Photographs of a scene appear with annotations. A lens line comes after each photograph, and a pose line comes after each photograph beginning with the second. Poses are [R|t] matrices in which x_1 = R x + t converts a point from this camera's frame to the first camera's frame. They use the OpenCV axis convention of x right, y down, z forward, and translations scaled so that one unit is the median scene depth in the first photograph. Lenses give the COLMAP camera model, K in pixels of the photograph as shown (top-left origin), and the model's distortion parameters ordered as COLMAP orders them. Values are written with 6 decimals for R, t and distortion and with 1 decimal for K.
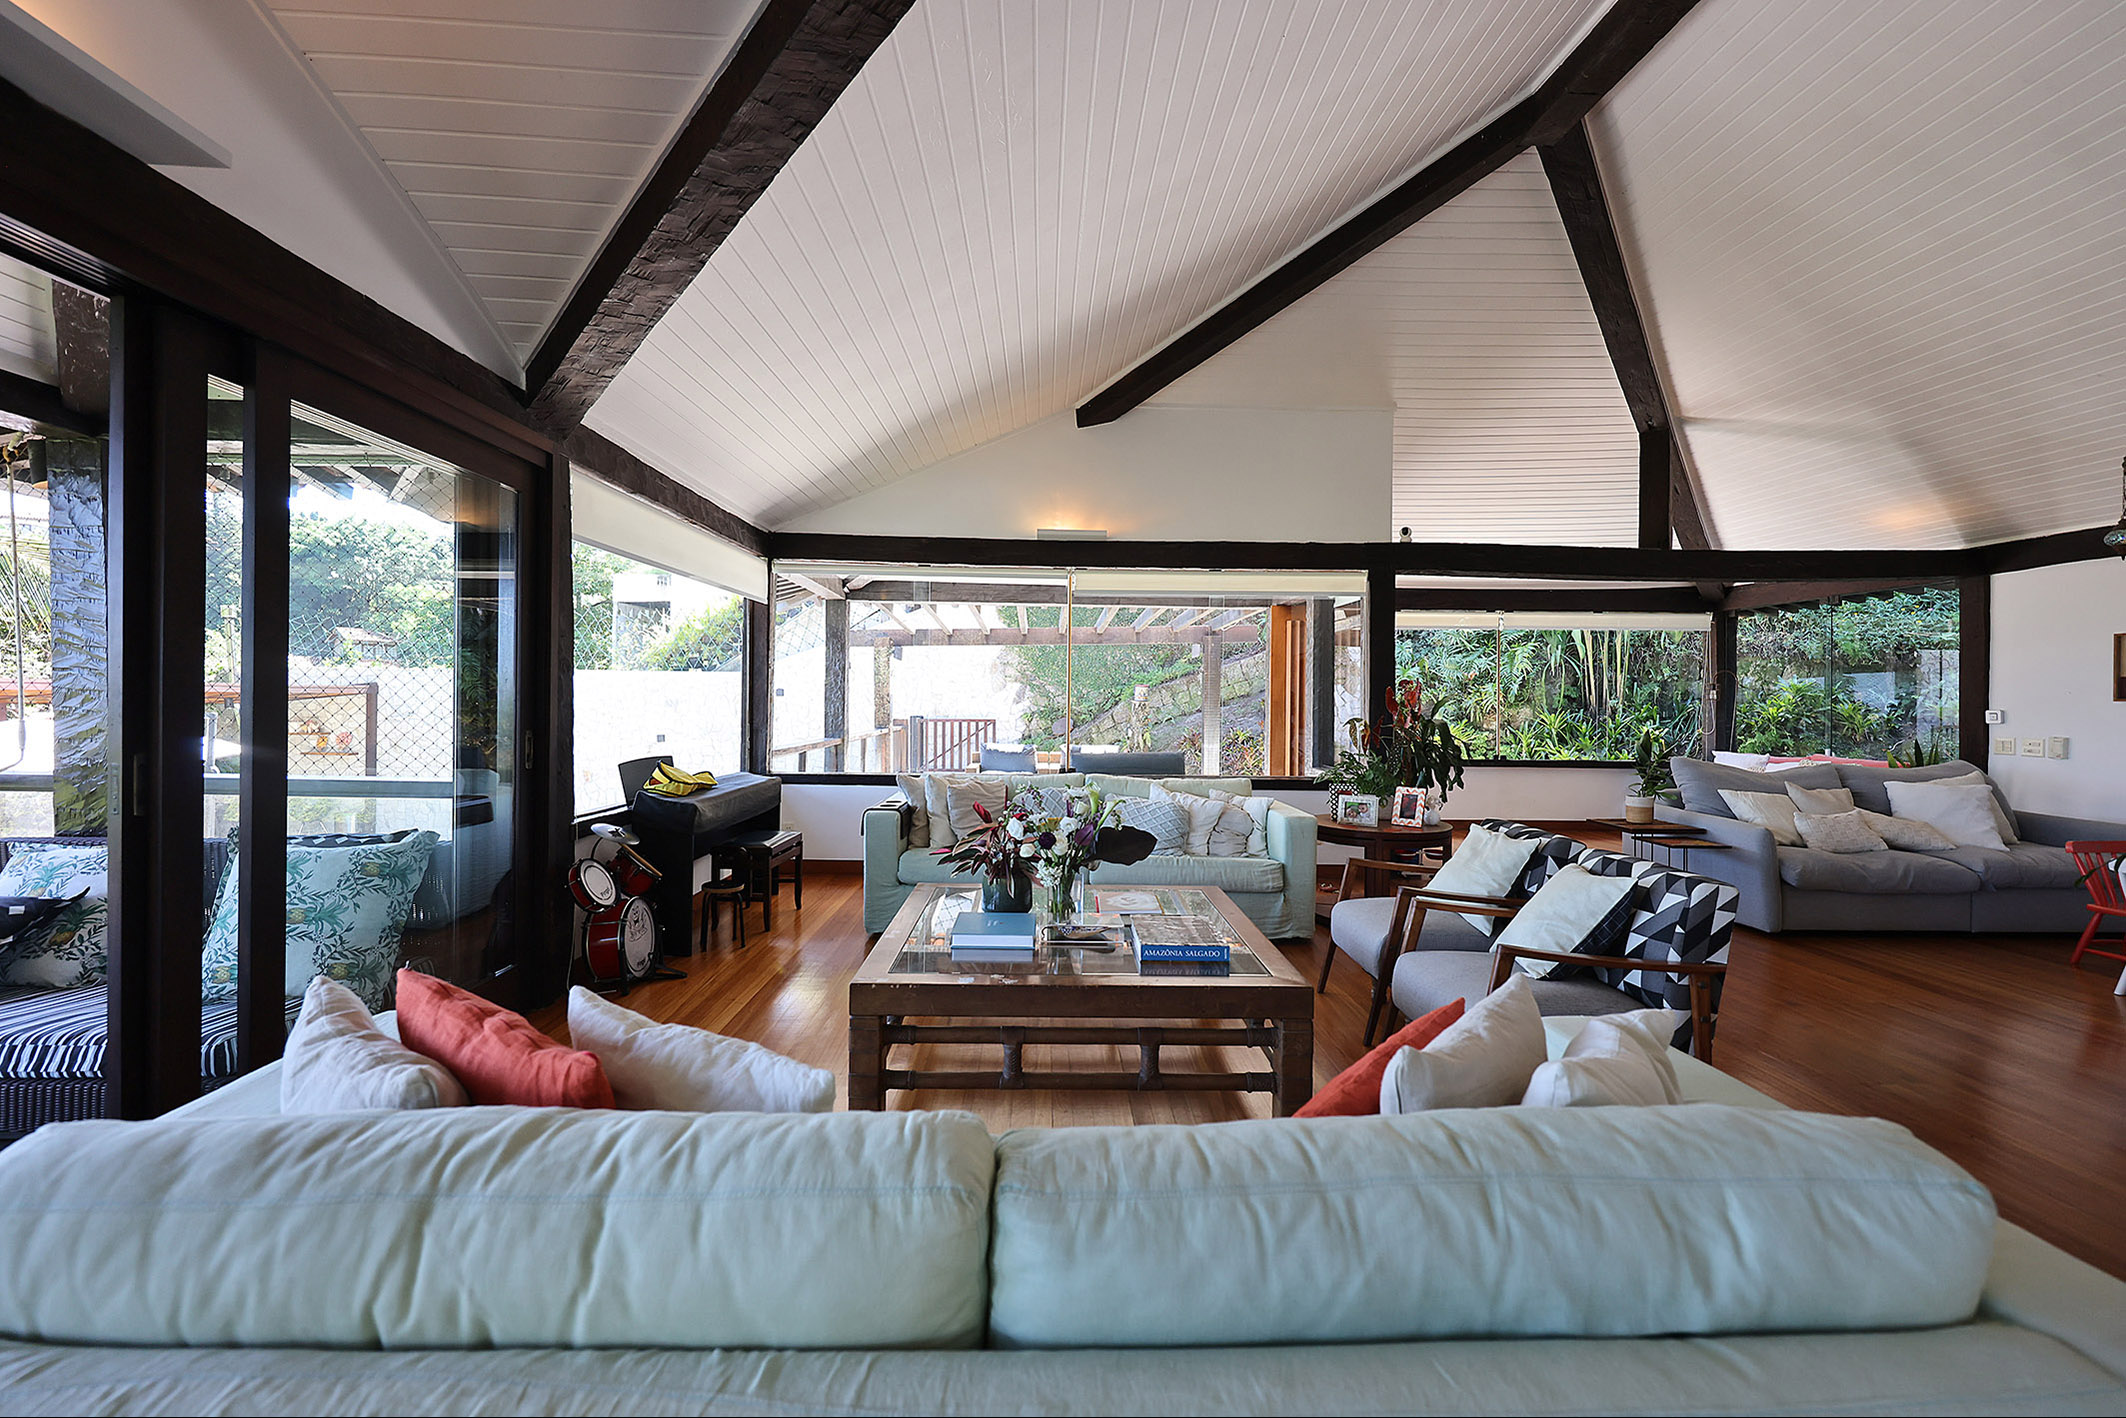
lens RADIAL K [[853.8, 0, 1051.7], [0, 853.8, 701.7], [0, 0, 1]] dist [-0.001392, 0.000067]
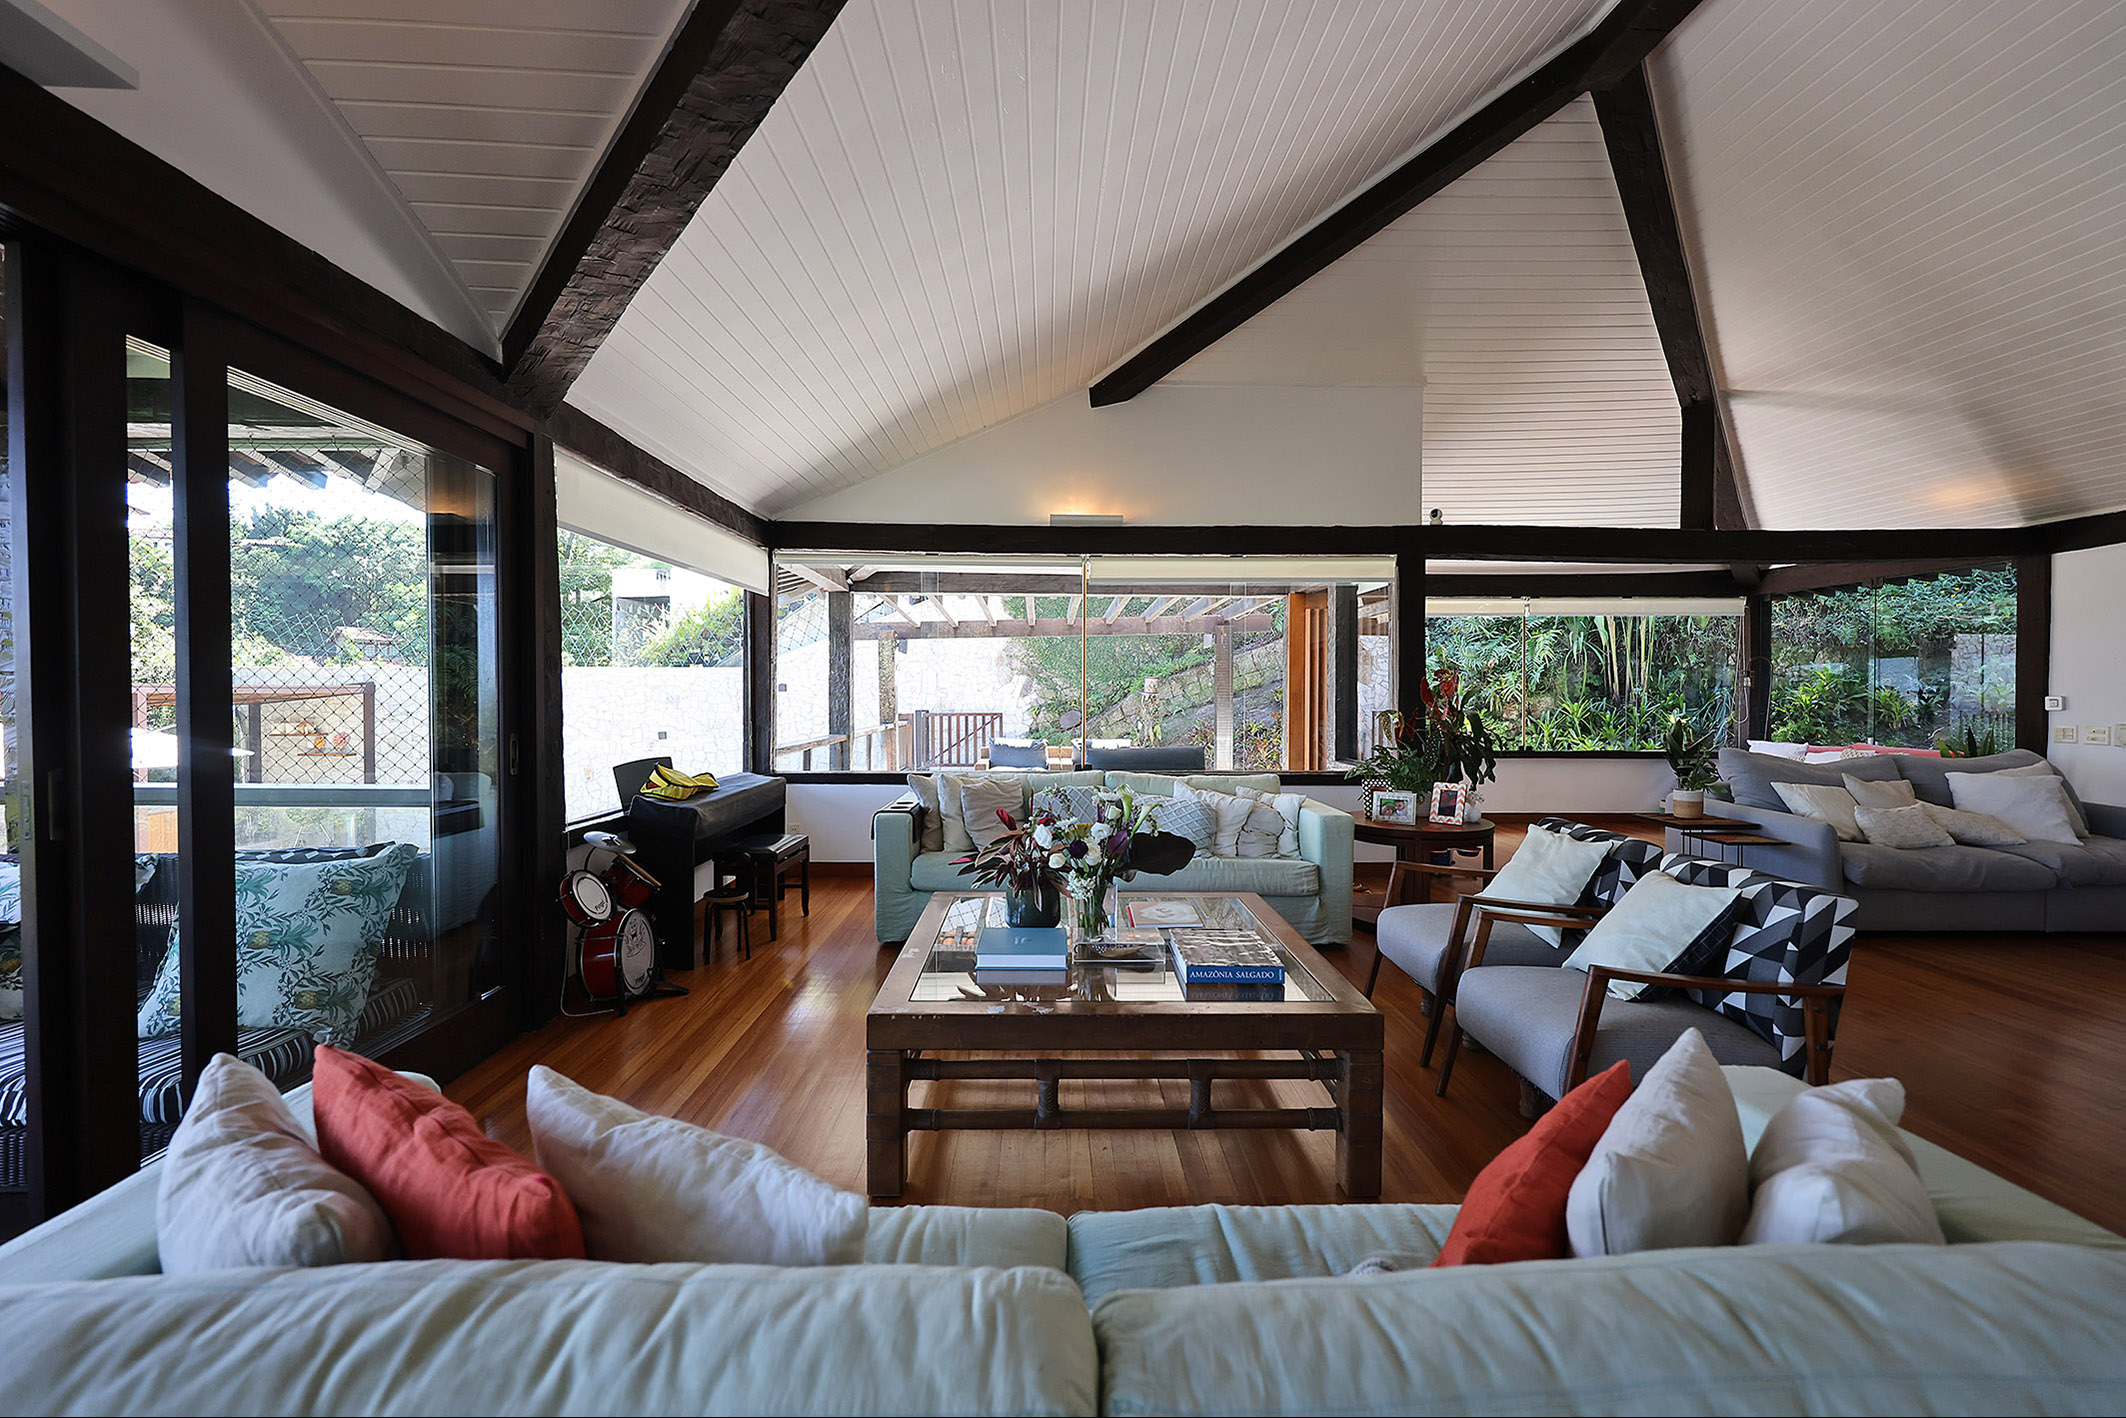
lens RADIAL K [[853.8, 0, 1050.6], [0, 853.8, 709.5], [0, 0, 1]] dist [-0.001924, 0.000032]
pose [[0.999953, -0.008841, -0.003979, -0.015210], [0.008912, 0.999795, 0.018205, -0.002238], [0.003817, -0.018239, 0.999826, 0.045147]]
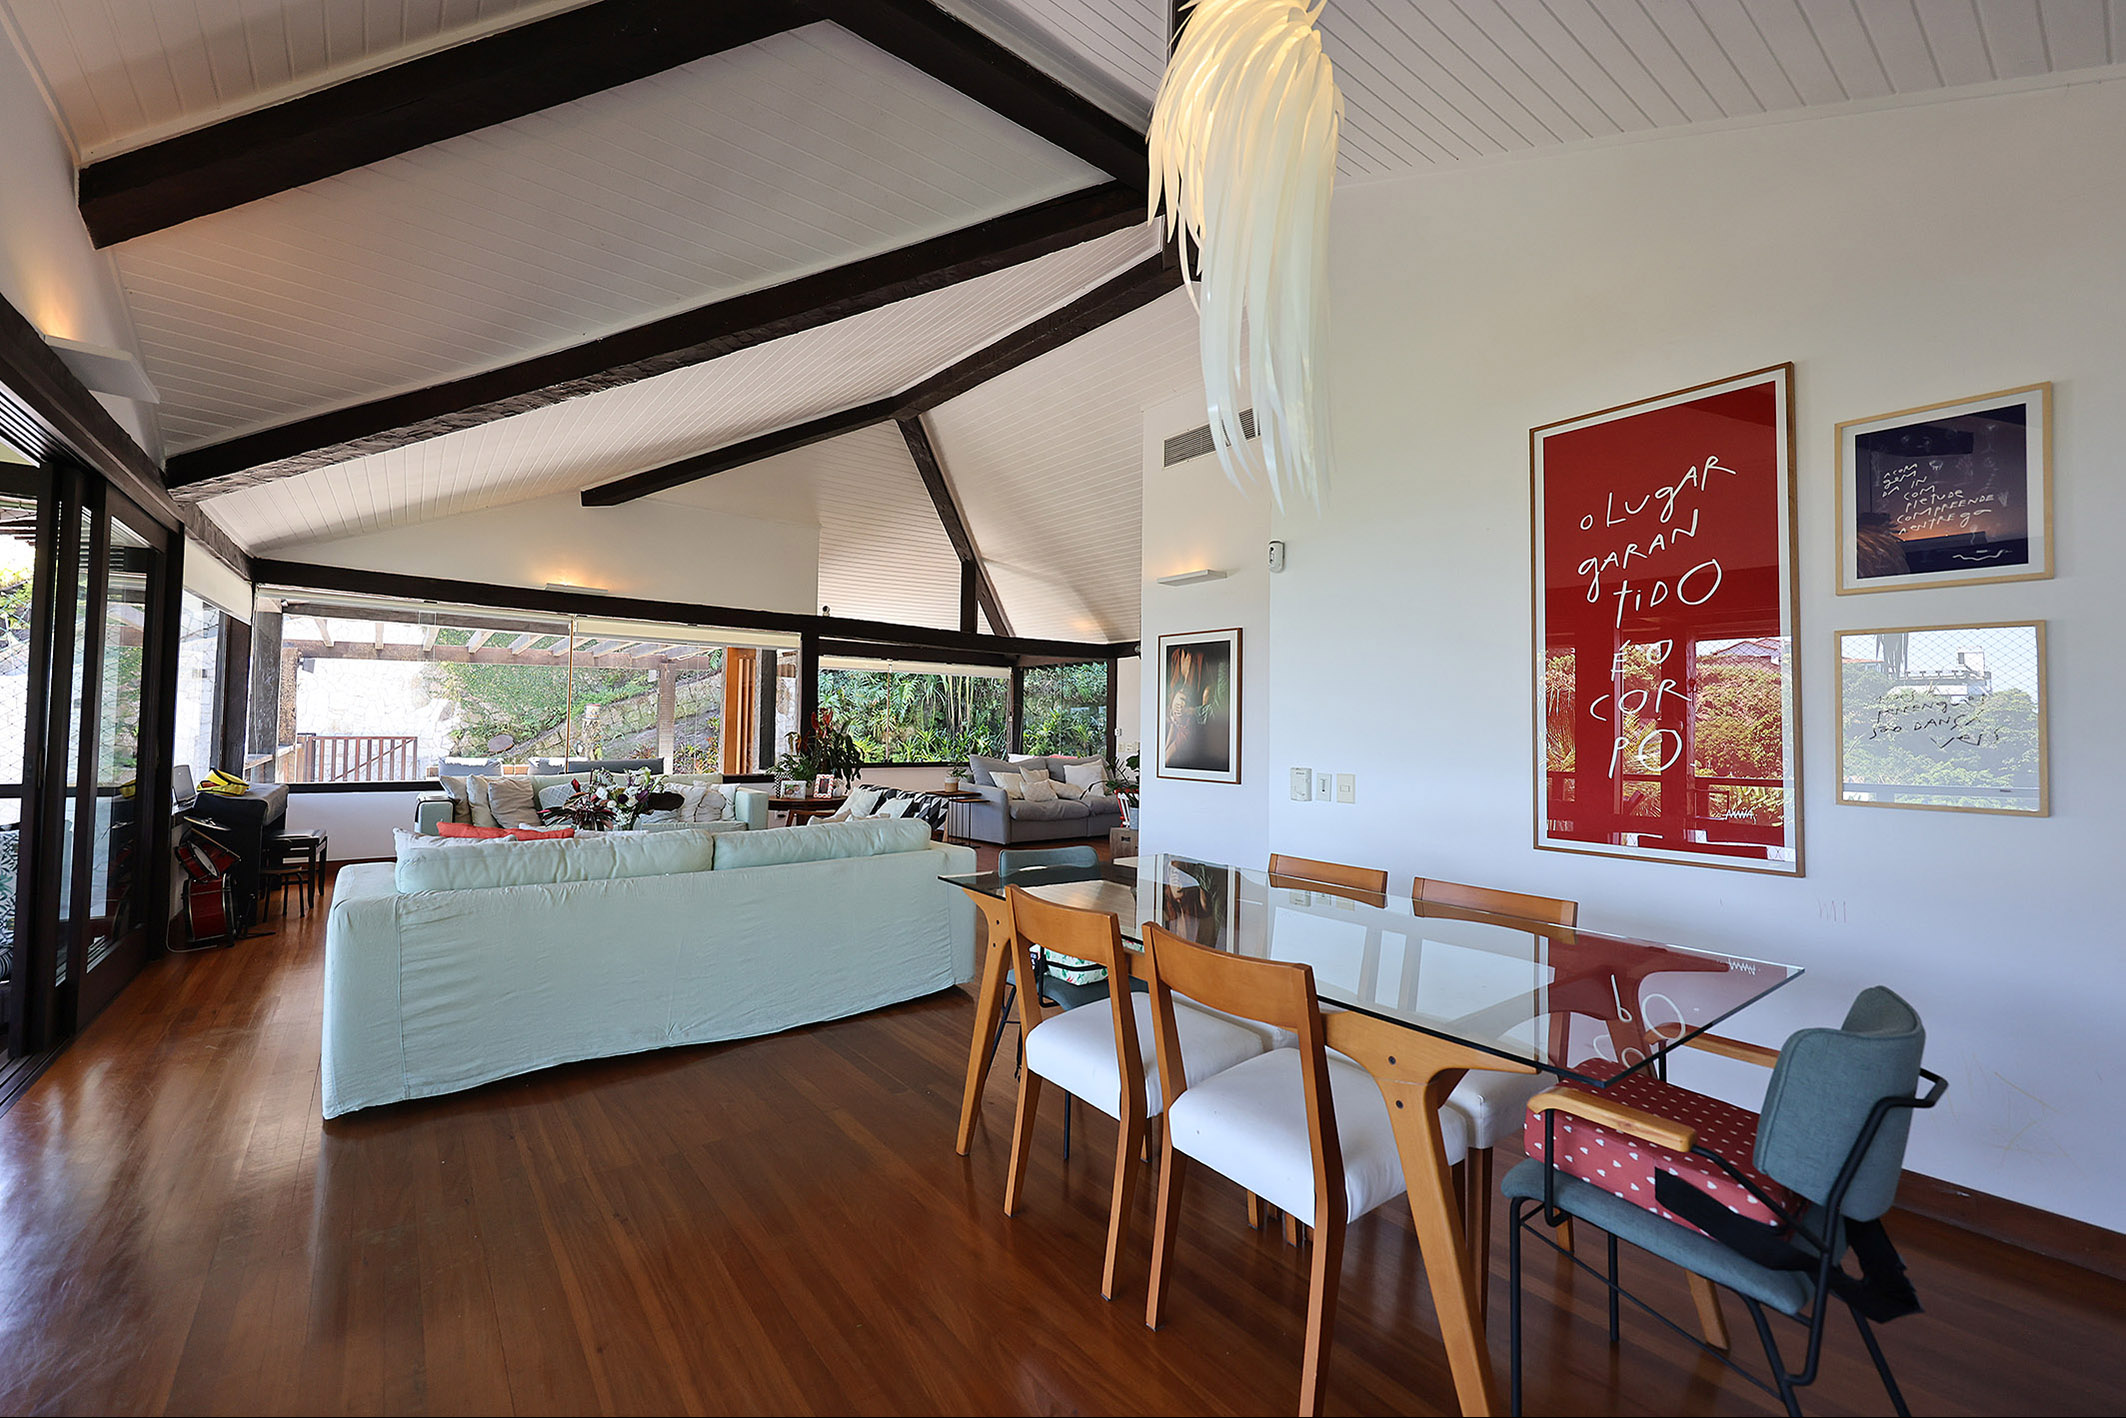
lens RADIAL K [[851.8, 0, 1055.7], [0, 851.8, 697.3], [0, 0, 1]] dist [0.001113, 0.000386]
pose [[0.796076, 0.025225, 0.604671, -0.183969], [-0.008361, 0.999494, -0.030687, -0.000402], [-0.605139, 0.019374, 0.795884, -0.479414]]
